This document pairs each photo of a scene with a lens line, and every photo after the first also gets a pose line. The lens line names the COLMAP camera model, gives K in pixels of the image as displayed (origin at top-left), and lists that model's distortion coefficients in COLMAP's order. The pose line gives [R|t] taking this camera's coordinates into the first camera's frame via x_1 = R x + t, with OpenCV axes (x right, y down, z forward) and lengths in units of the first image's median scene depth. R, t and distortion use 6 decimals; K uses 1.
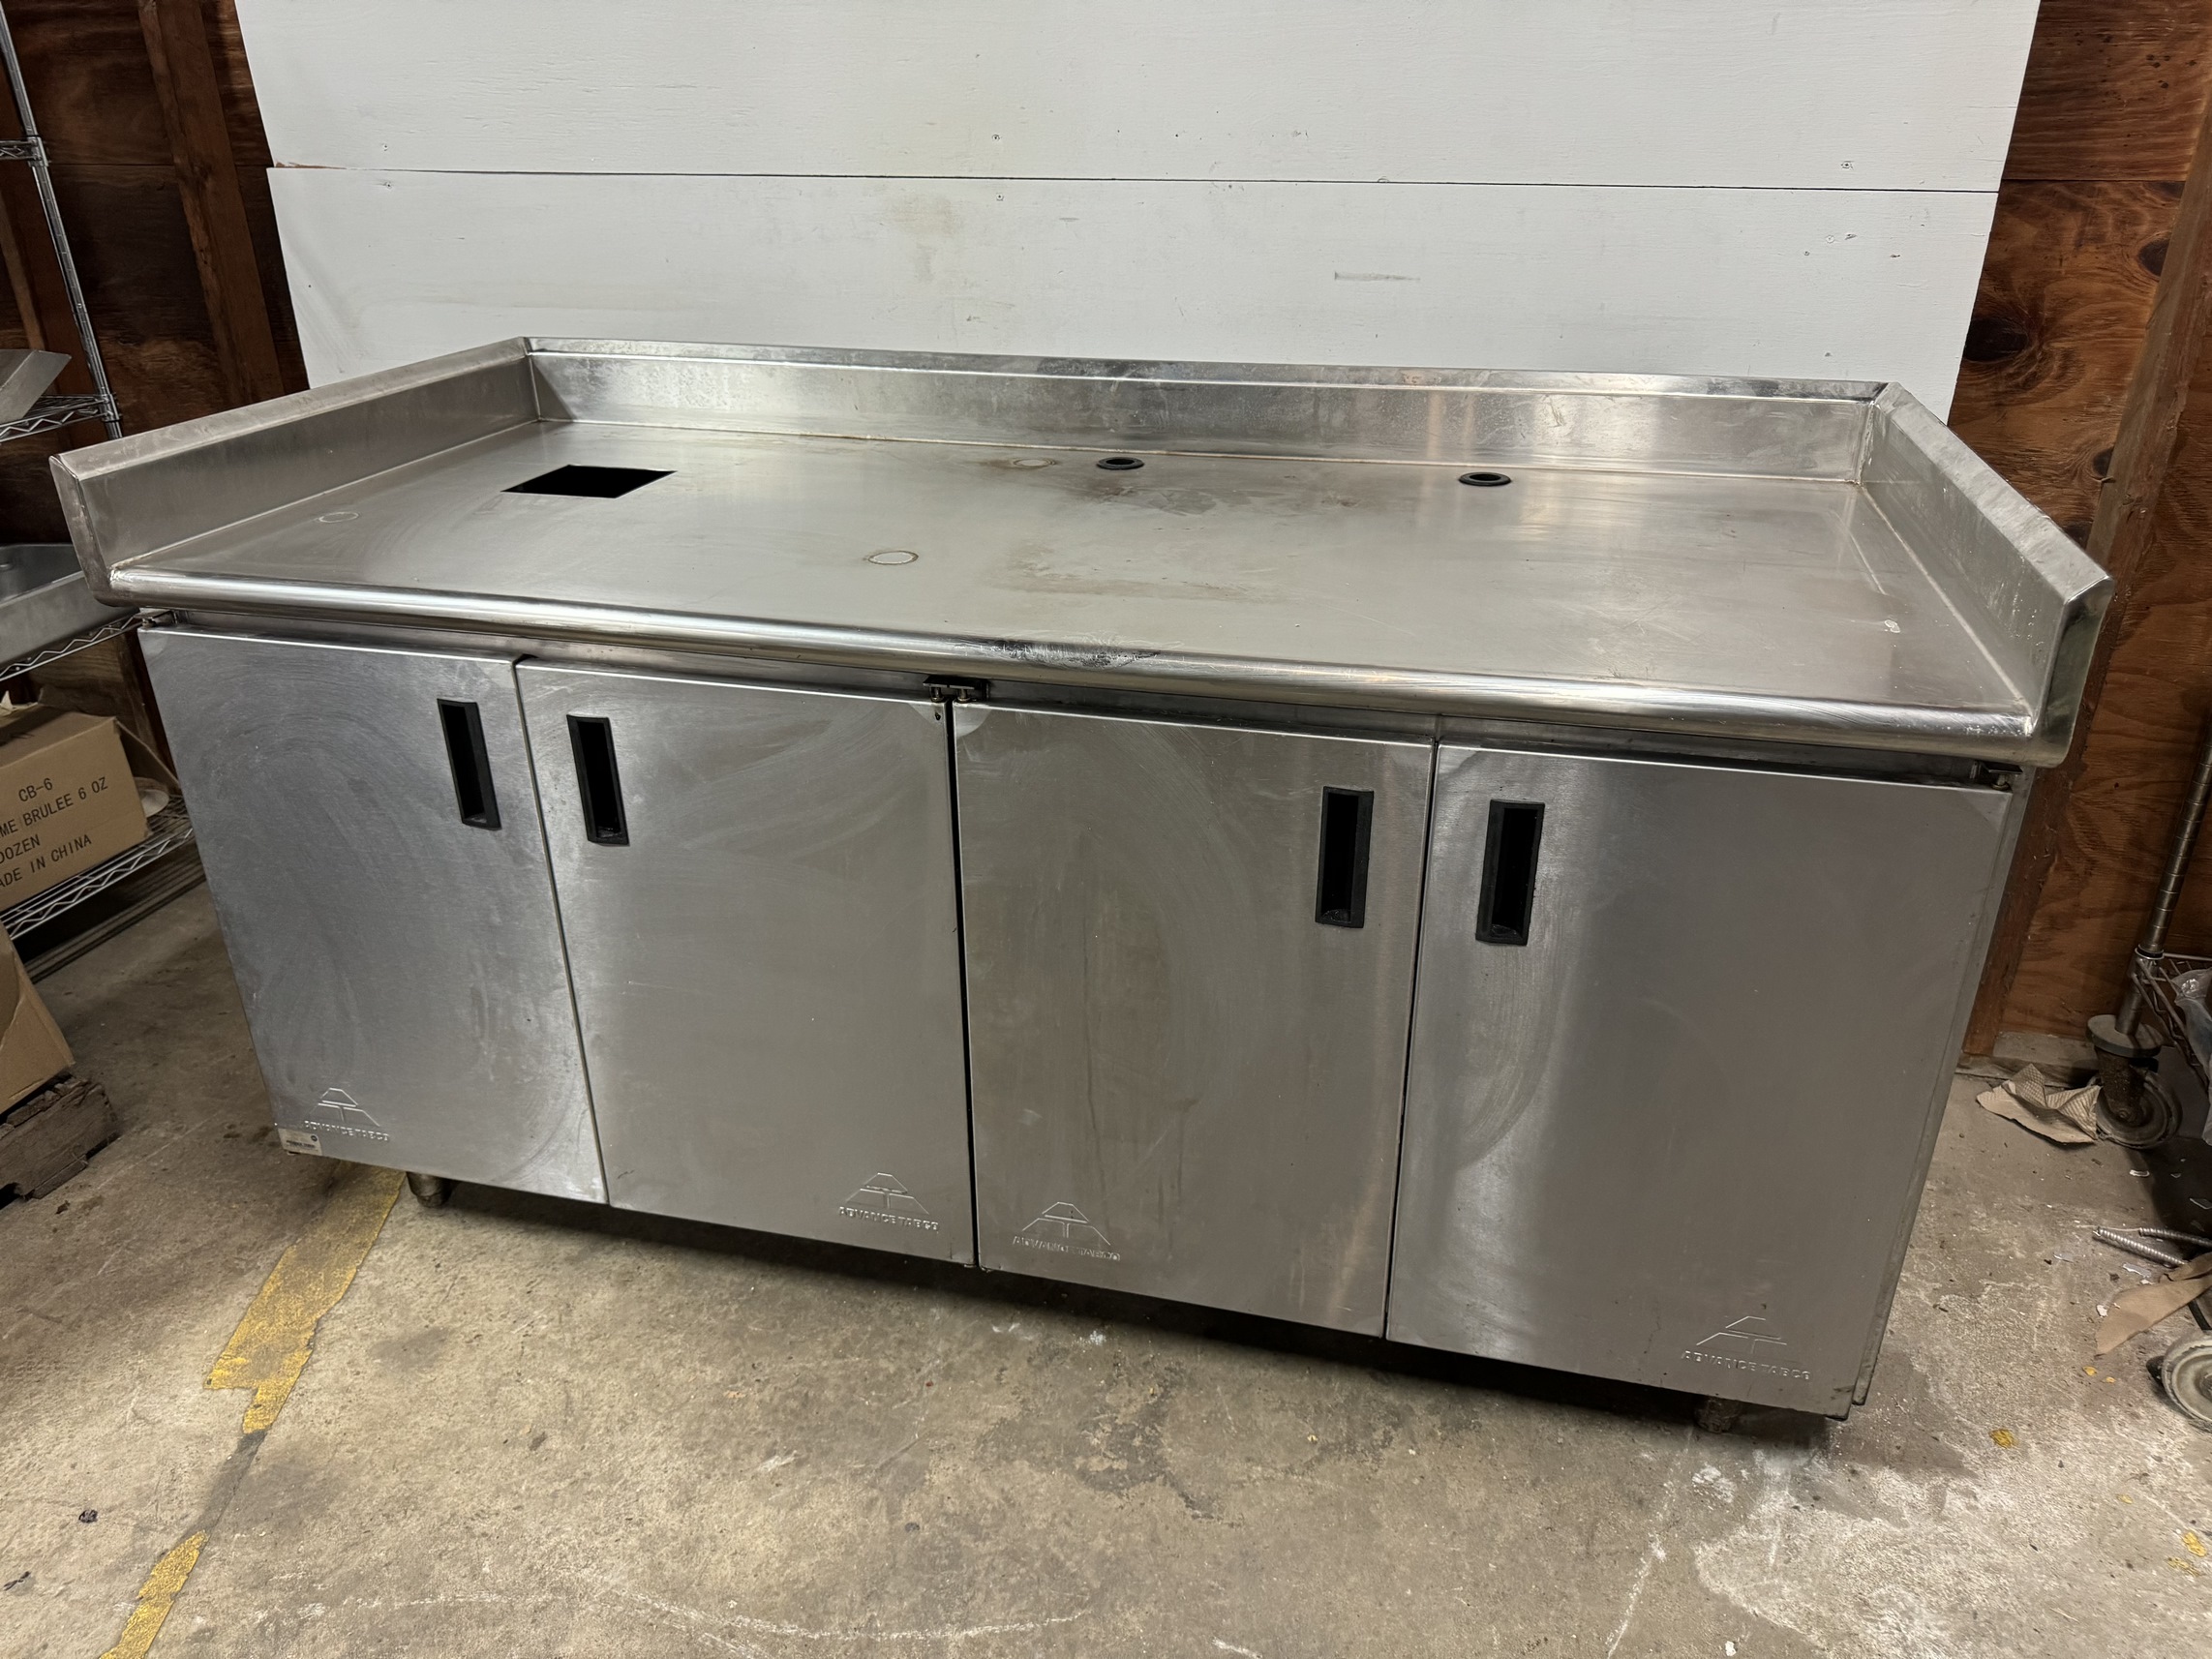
lens RADIAL K [[1560.6, 0, 1101.2], [0, 1560.6, 830.5], [0, 0, 1]] dist [-0.003550, -0.001154]
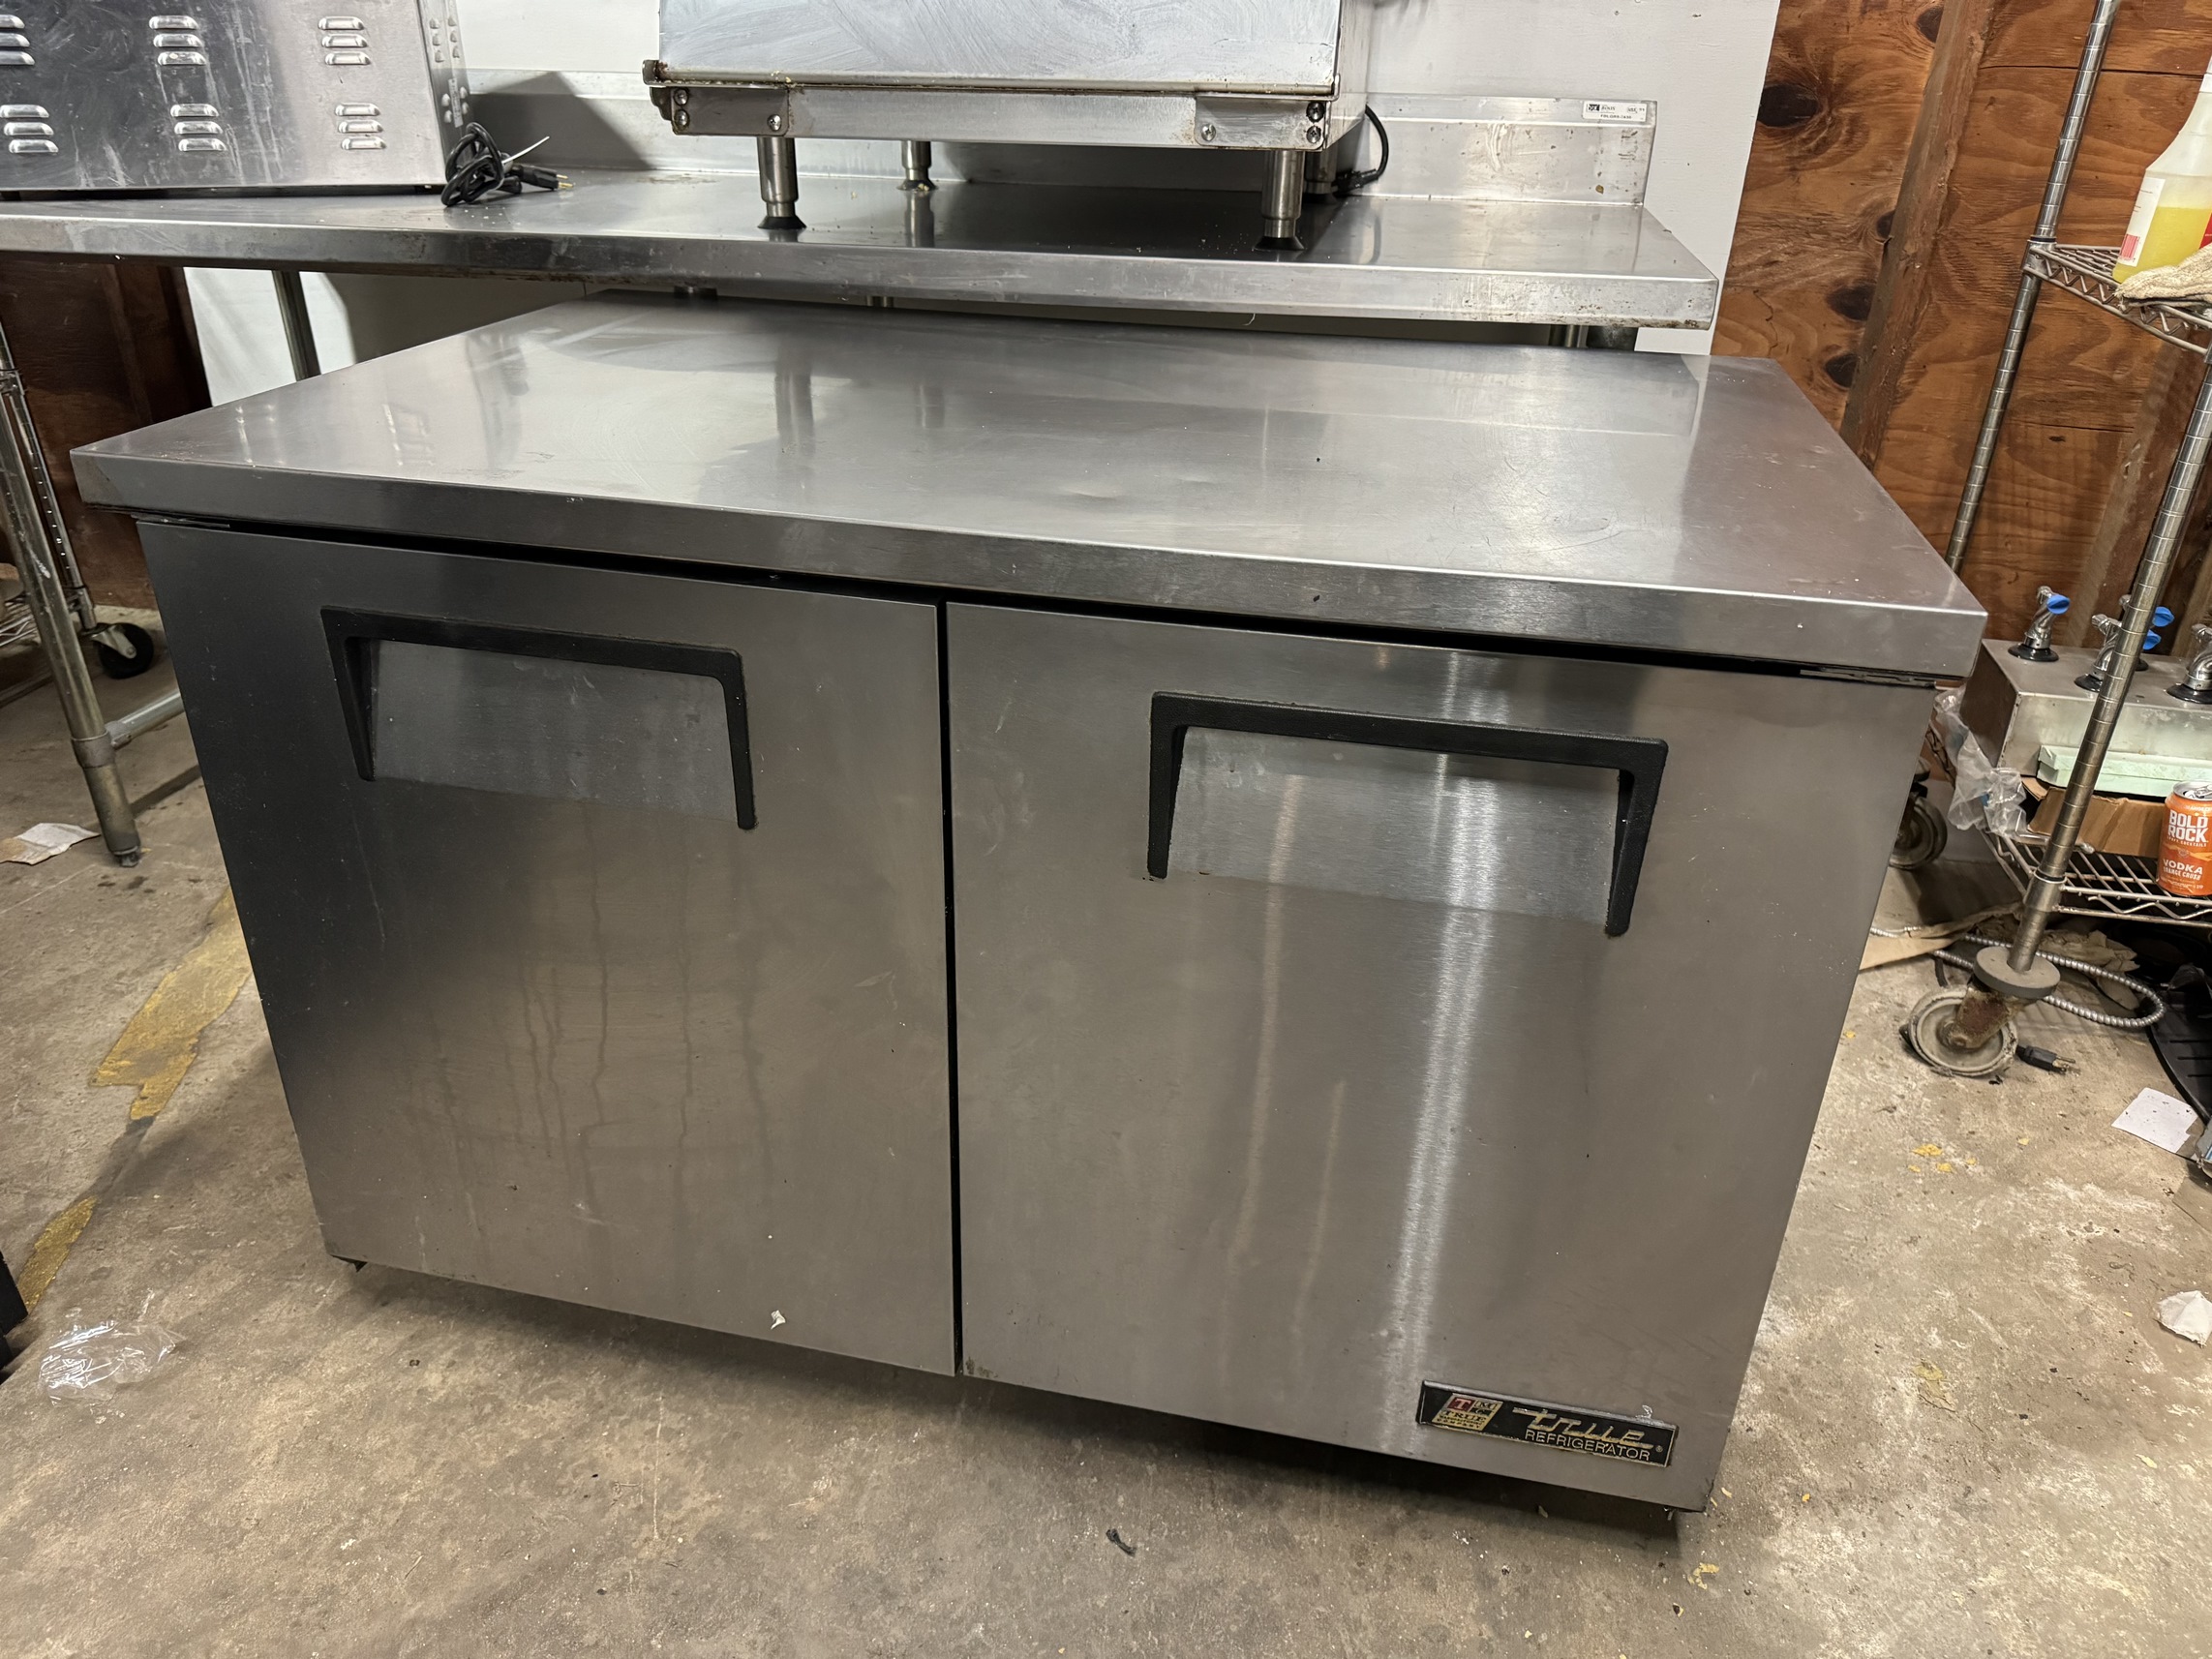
lens RADIAL K [[1560.6, 0, 1109.7], [0, 1560.6, 842.6], [0, 0, 1]] dist [-0.003550, -0.001154]
pose [[0.997369, -0.012358, 0.071431, 0.024612], [0.008488, 0.998492, 0.054228, 0.132655], [-0.071994, -0.053479, 0.995970, -0.063067]]
